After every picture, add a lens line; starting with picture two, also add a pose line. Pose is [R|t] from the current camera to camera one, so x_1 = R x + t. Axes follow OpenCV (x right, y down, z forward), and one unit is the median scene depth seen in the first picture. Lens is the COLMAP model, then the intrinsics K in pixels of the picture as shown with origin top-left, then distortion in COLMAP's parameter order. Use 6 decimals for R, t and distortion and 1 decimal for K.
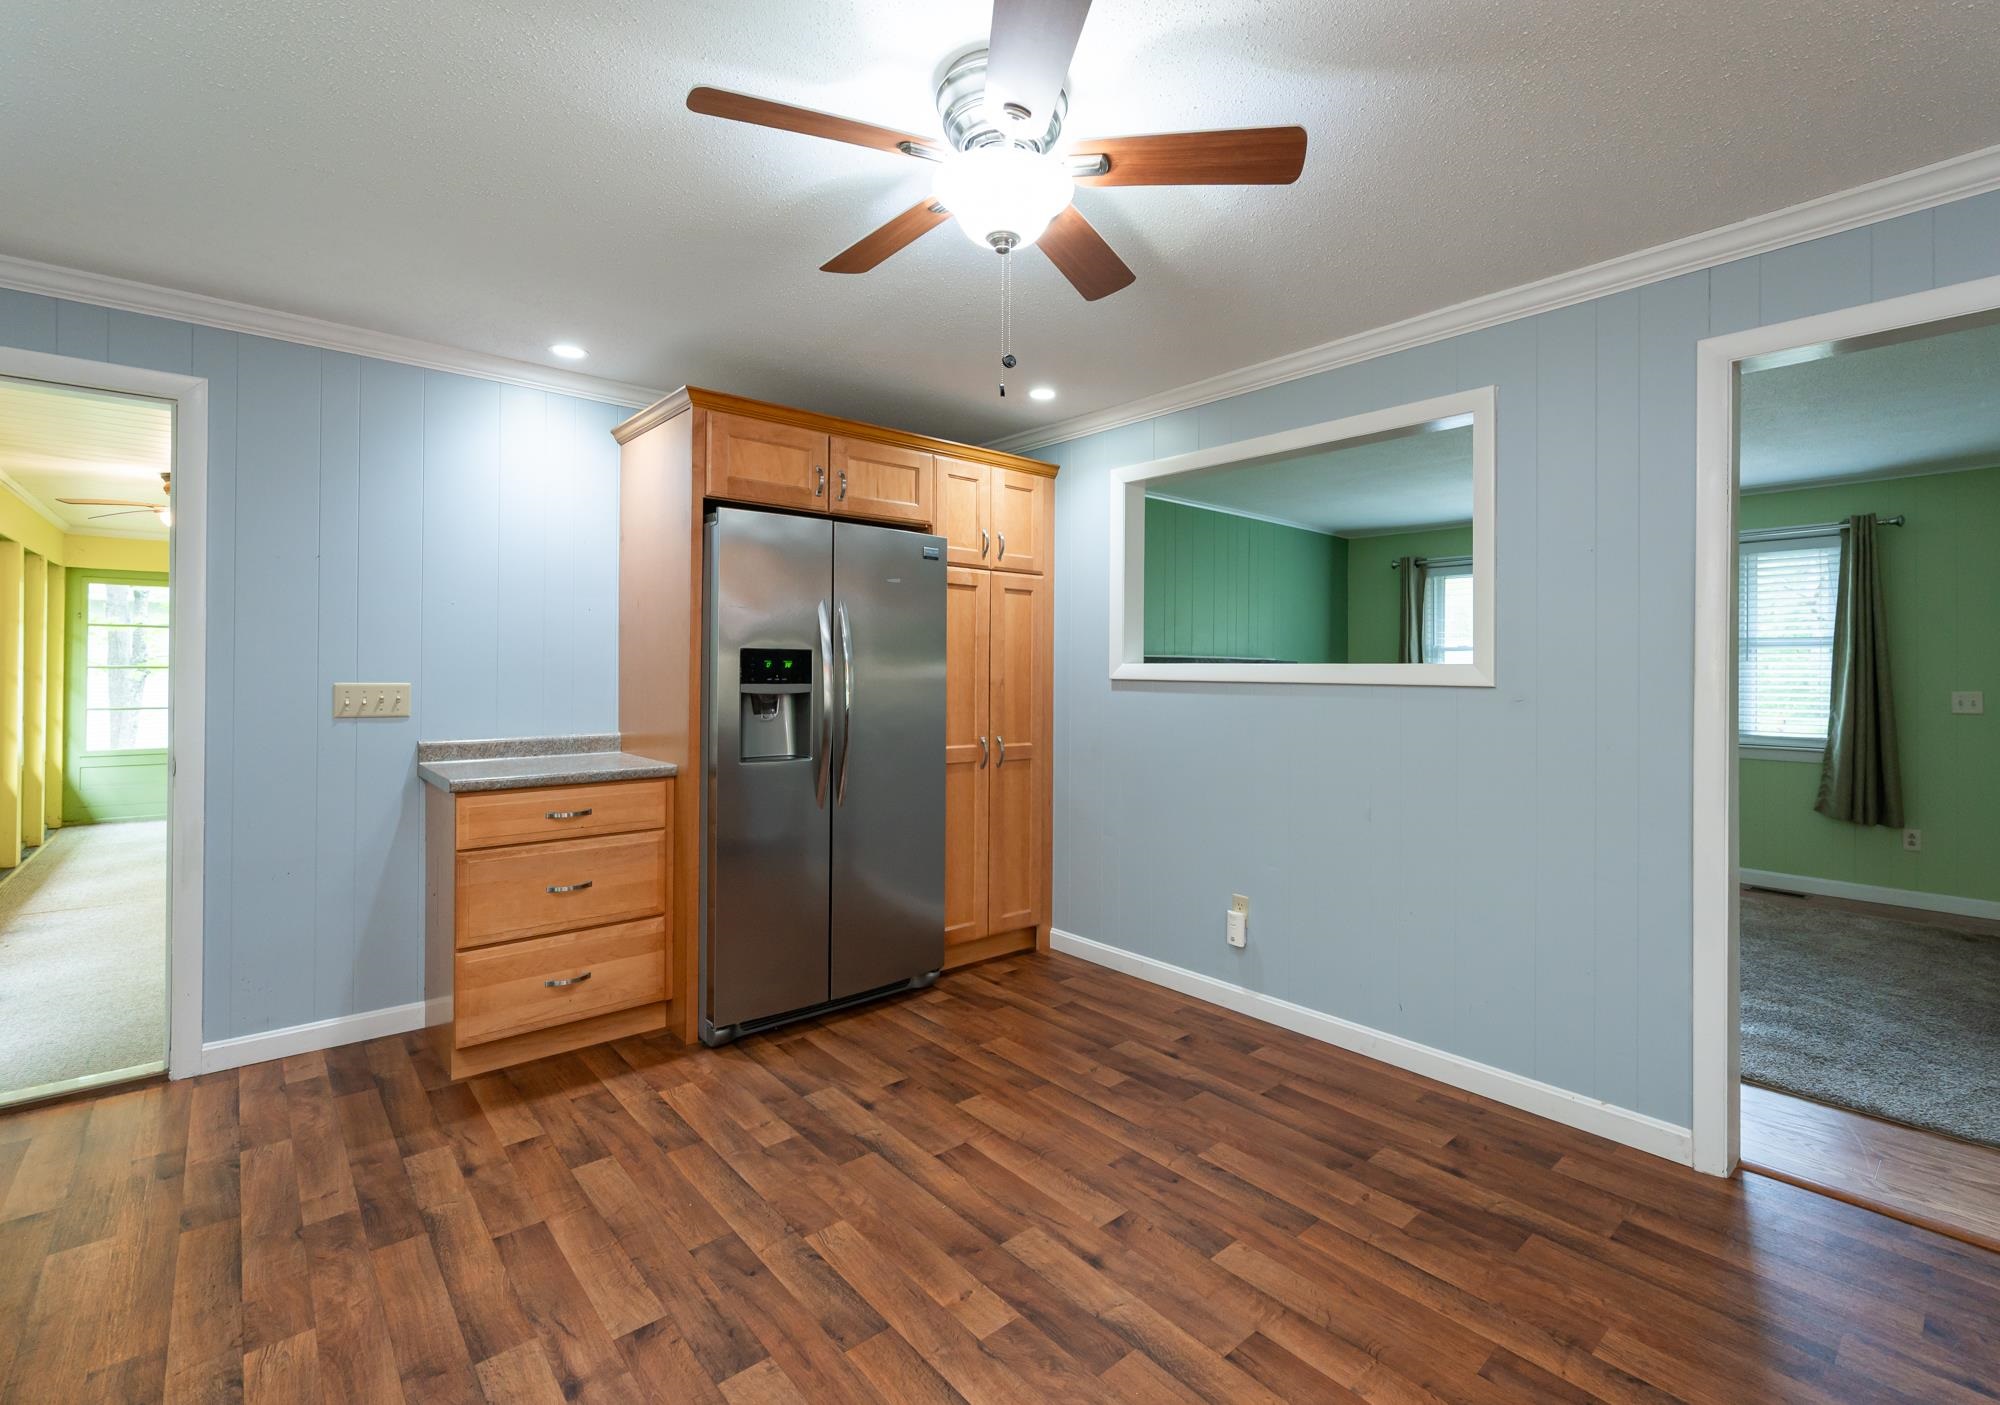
lens RADIAL K [[902.8, 0, 1002.1], [0, 902.8, 666.6], [0, 0, 1]] dist [-0.001317, -0.000280]
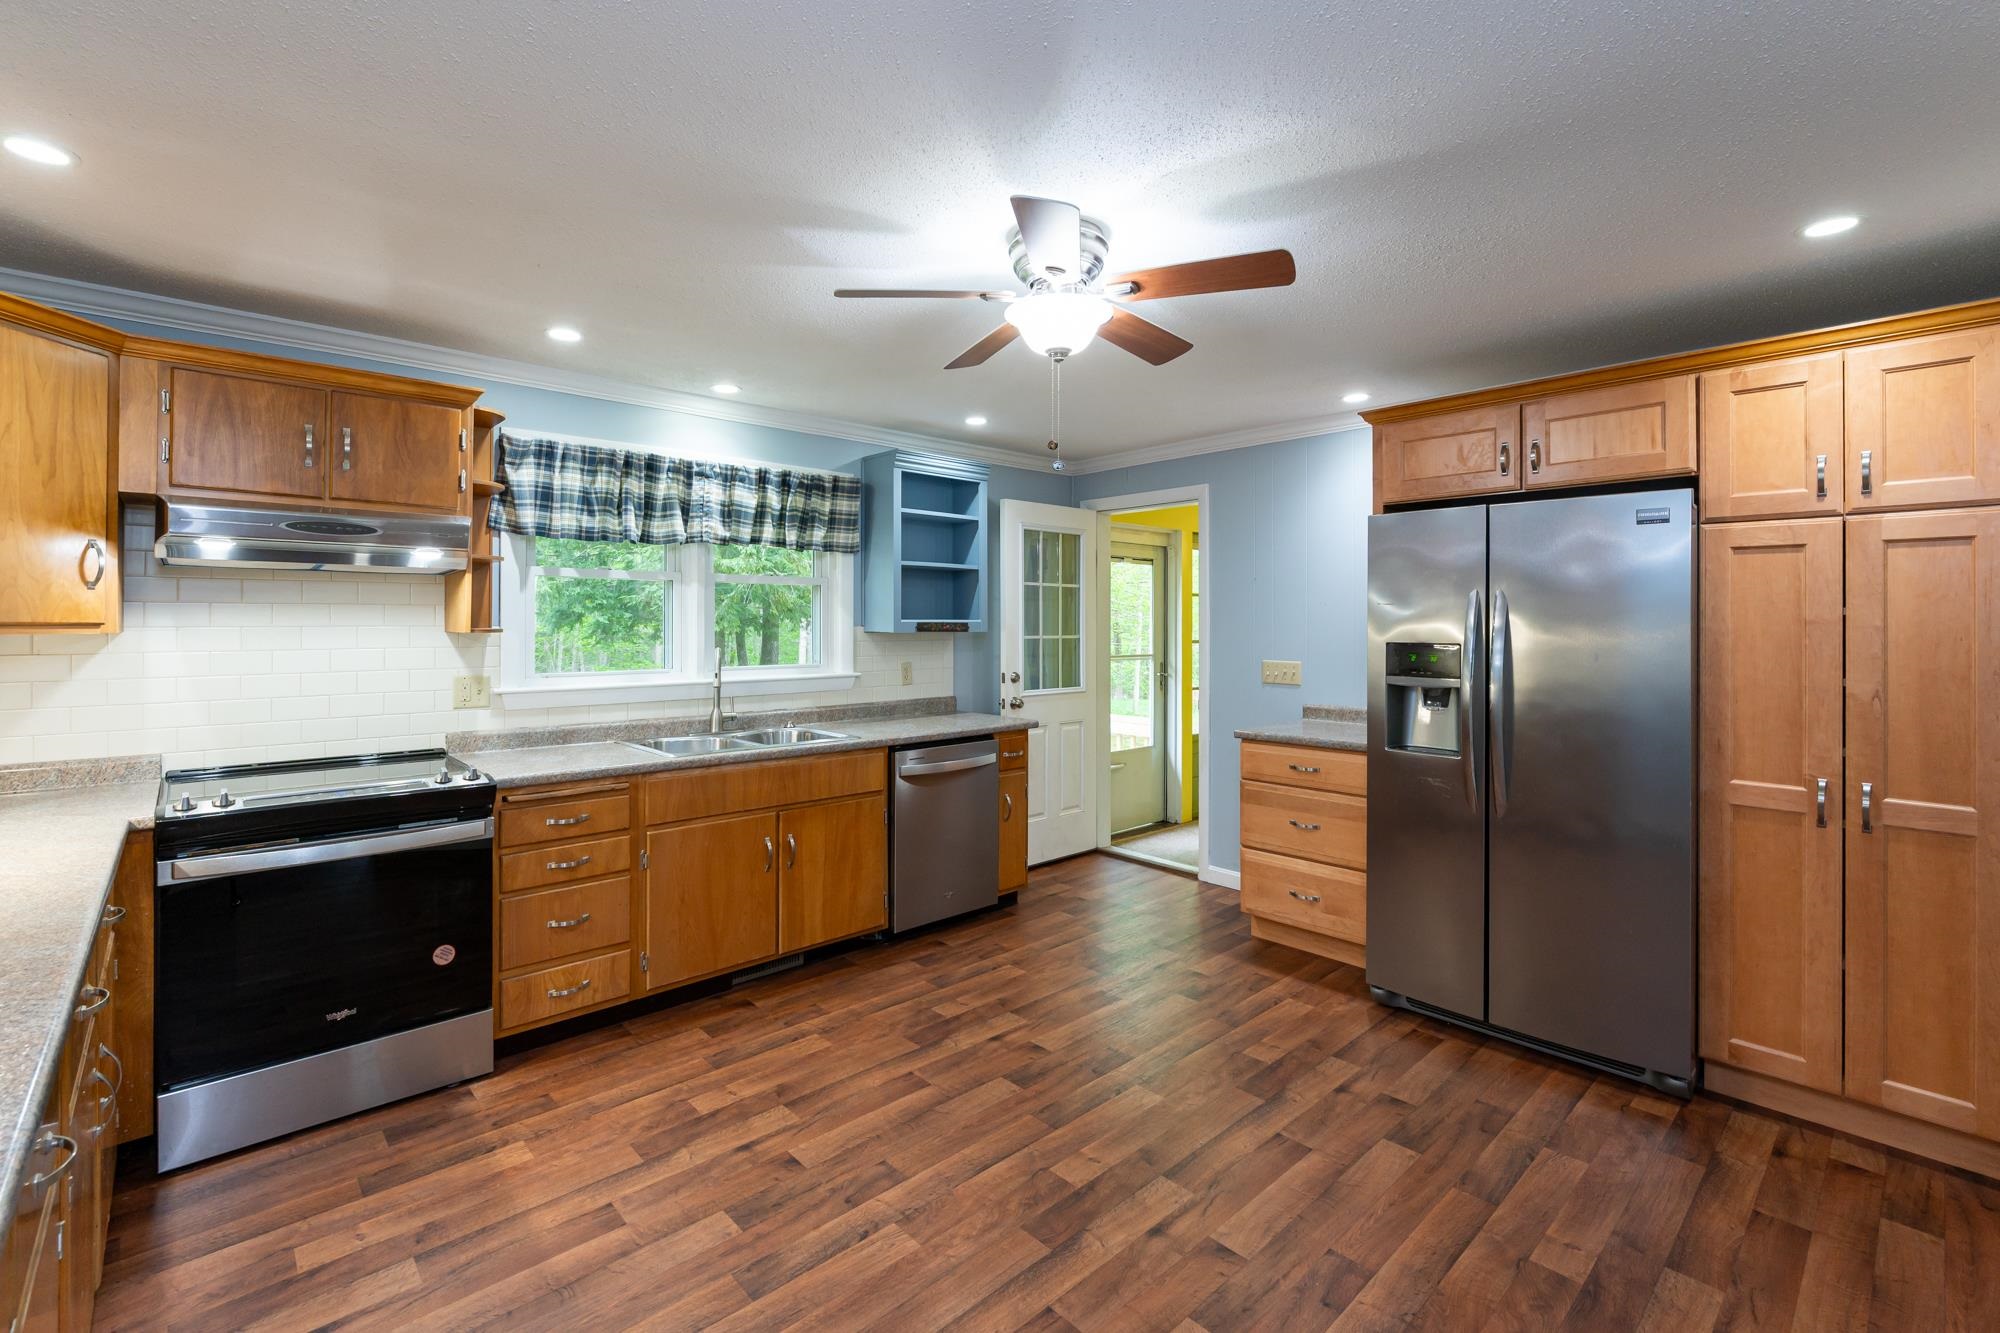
lens RADIAL K [[872.6, 0, 1001.8], [0, 872.6, 621.2], [0, 0, 1]] dist [0.000445, -0.000081]
pose [[0.039881, -0.005815, -0.999188, 0.765676], [0.003729, 0.999977, -0.005670, -0.043537], [0.999197, -0.003500, 0.039902, 0.519837]]
